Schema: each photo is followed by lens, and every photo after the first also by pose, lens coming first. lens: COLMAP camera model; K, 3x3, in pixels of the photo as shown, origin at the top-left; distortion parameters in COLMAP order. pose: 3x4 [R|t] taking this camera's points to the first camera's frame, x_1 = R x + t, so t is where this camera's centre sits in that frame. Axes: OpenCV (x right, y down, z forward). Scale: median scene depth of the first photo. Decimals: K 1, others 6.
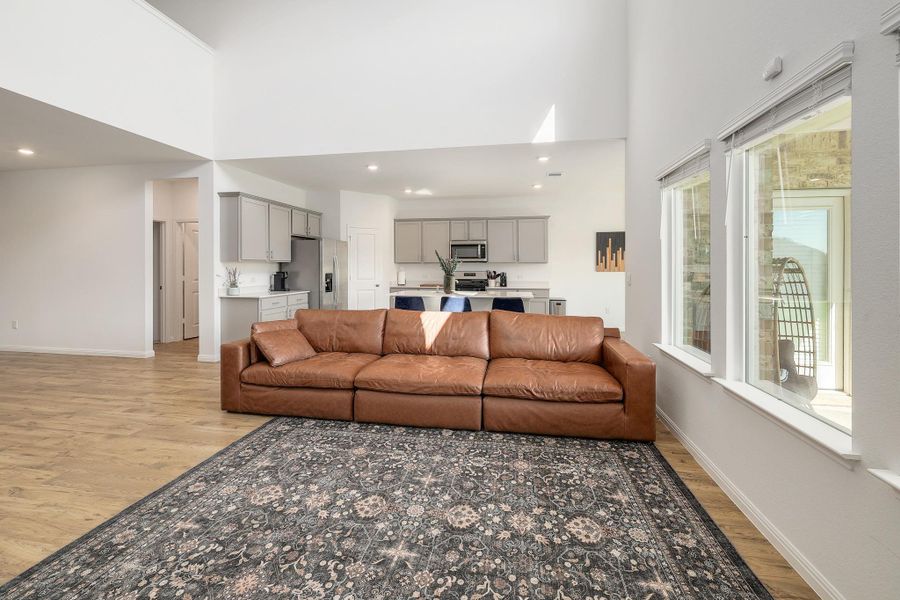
lens RADIAL K [[395.5, 0, 448.4], [0, 395.5, 267.7], [0, 0, 1]] dist [0.000420, -0.000162]
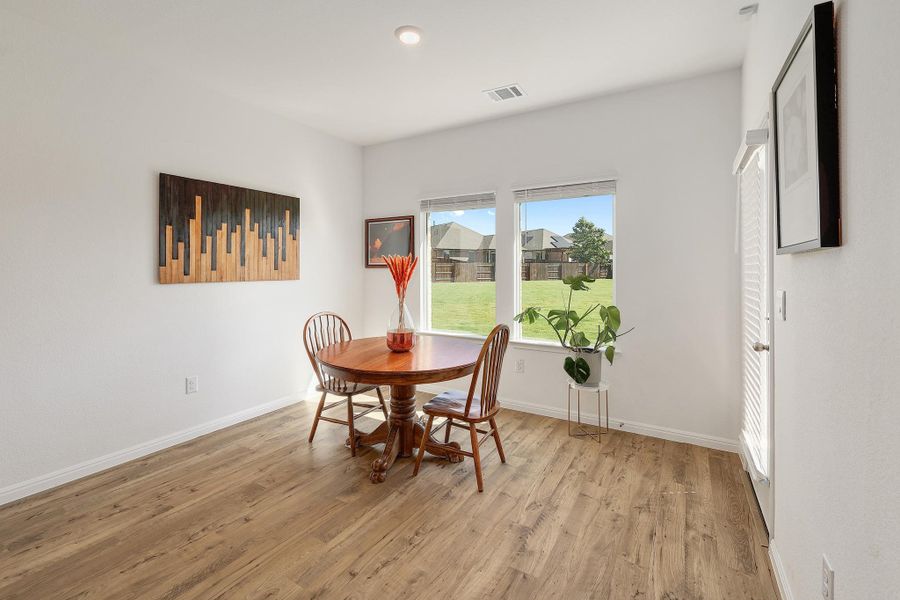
lens RADIAL K [[395.5, 0, 448.4], [0, 395.5, 267.7], [0, 0, 1]] dist [0.000420, -0.000162]
pose [[0.349349, 0.004206, 0.936983, 0.133150], [-0.001577, 0.999991, -0.003901, -0.004188], [-0.936991, -0.000114, 0.349352, 0.635623]]
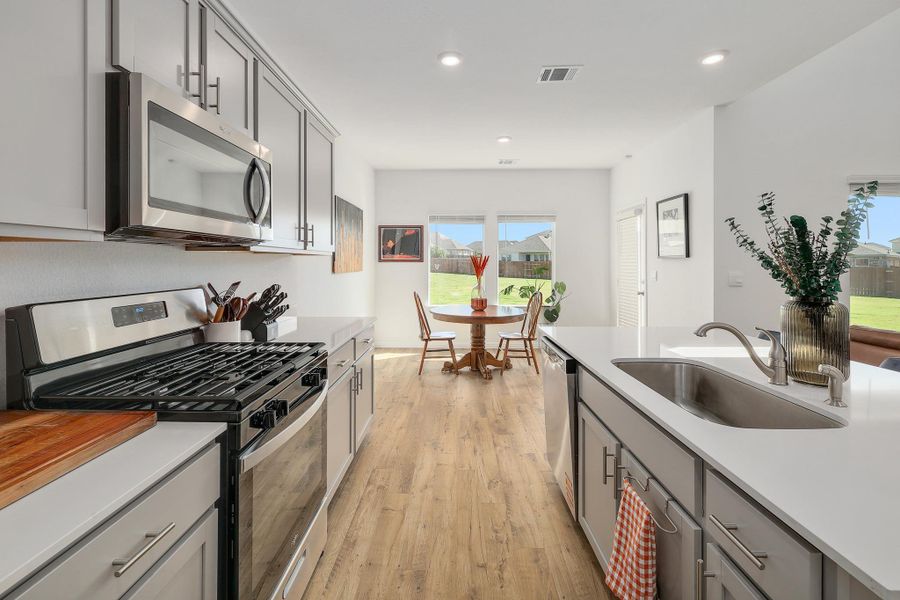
lens RADIAL K [[395.5, 0, 448.4], [0, 395.5, 267.7], [0, 0, 1]] dist [0.000420, -0.000162]
pose [[-0.165761, -0.011432, 0.986100, -0.141724], [-0.001688, 0.999935, 0.011309, -0.003967], [-0.986164, 0.000210, -0.165770, 0.943867]]
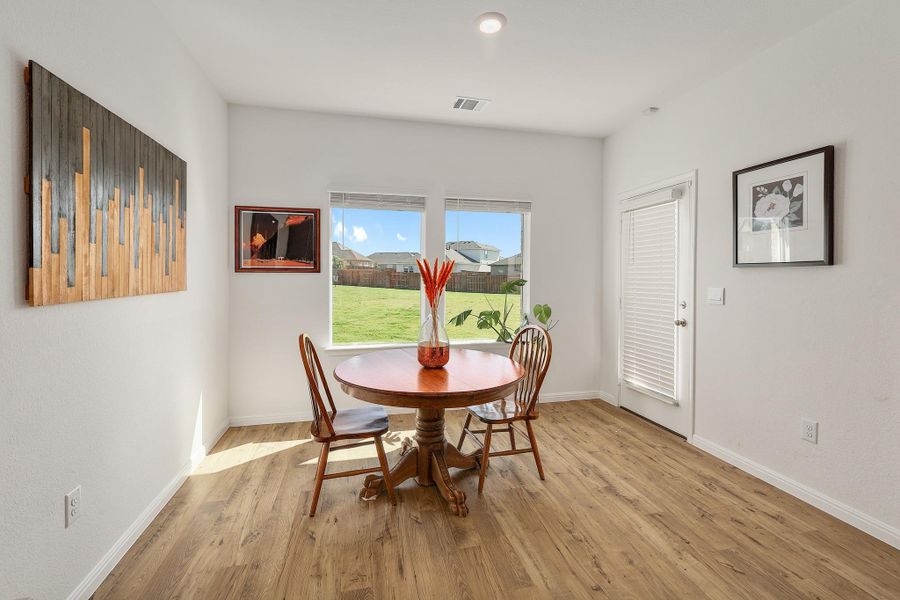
lens RADIAL K [[390.5, 0, 447.4], [0, 390.5, 279.4], [0, 0, 1]] dist [-0.001804, -0.000038]
pose [[-0.402760, -0.012206, 0.915224, 0.161806], [-0.003503, 0.999924, 0.011794, -0.004284], [-0.915299, 0.001544, -0.402772, 0.910886]]
